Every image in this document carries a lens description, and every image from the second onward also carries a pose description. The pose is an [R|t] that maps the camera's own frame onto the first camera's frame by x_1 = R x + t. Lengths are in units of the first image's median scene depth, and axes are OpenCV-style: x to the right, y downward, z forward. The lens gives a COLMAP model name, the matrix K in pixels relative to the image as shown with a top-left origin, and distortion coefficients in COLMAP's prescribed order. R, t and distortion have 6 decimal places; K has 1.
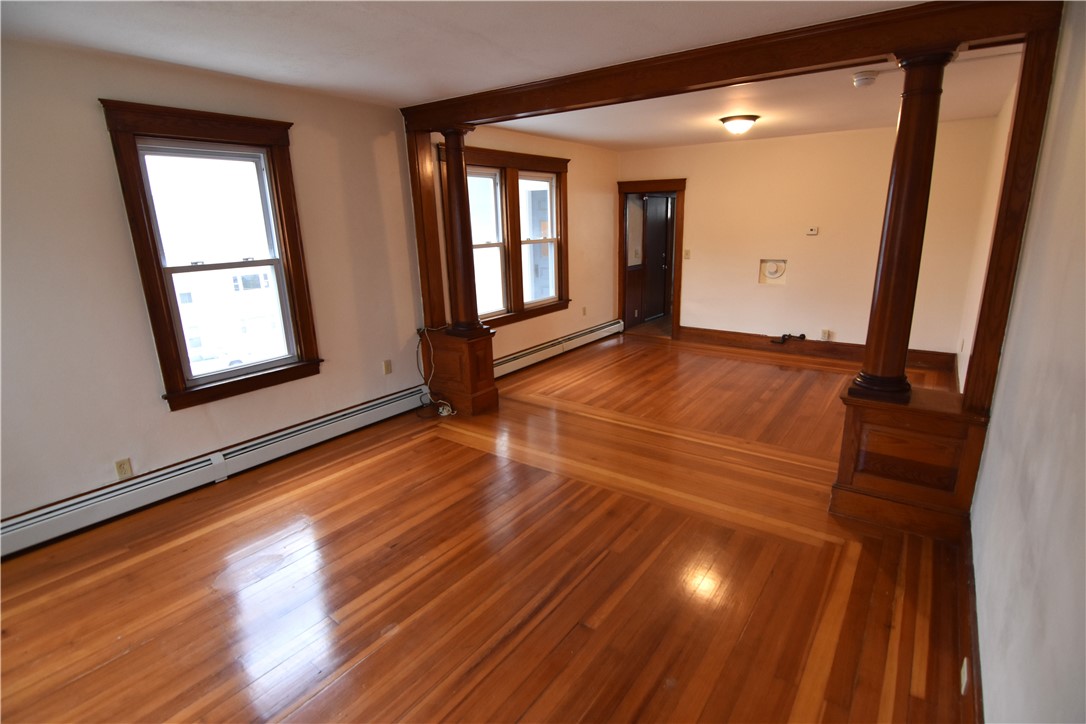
lens RADIAL K [[529.1, 0, 543.0], [0, 529.1, 362.0], [0, 0, 1]] dist [-0.000293, -0.000011]
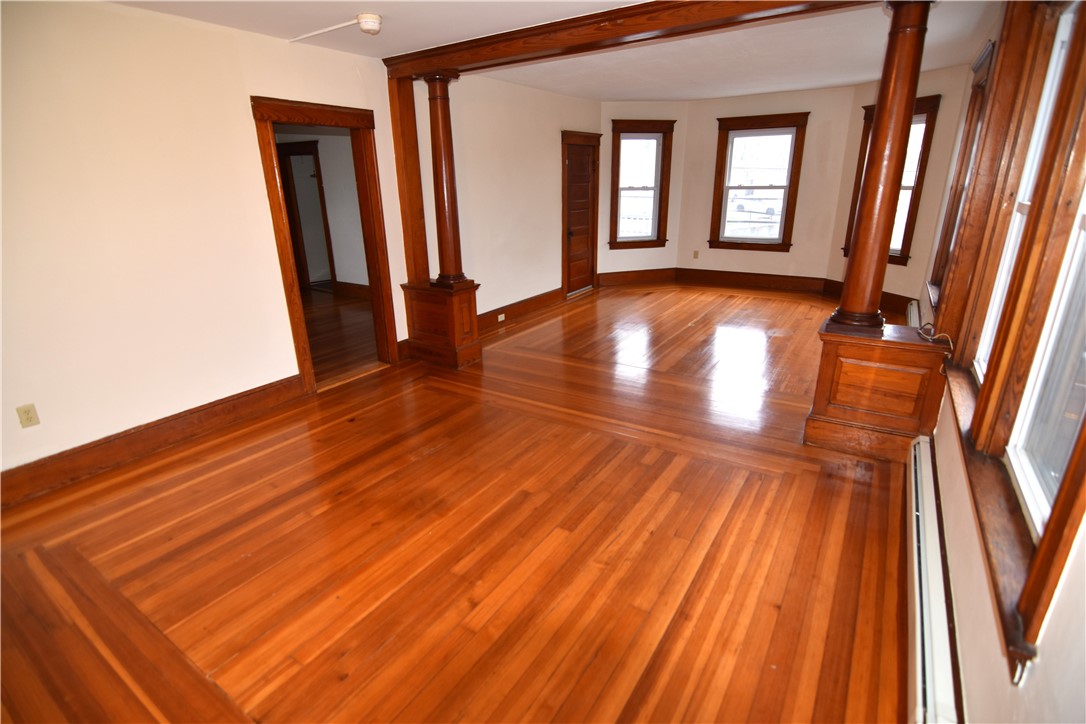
lens RADIAL K [[529.1, 0, 543.0], [0, 529.1, 362.0], [0, 0, 1]] dist [-0.000293, -0.000011]
pose [[-0.997935, 0.046210, -0.044614, 0.259014], [0.014333, 0.837267, 0.546607, -0.363005], [0.062612, 0.544839, -0.836200, 1.446837]]
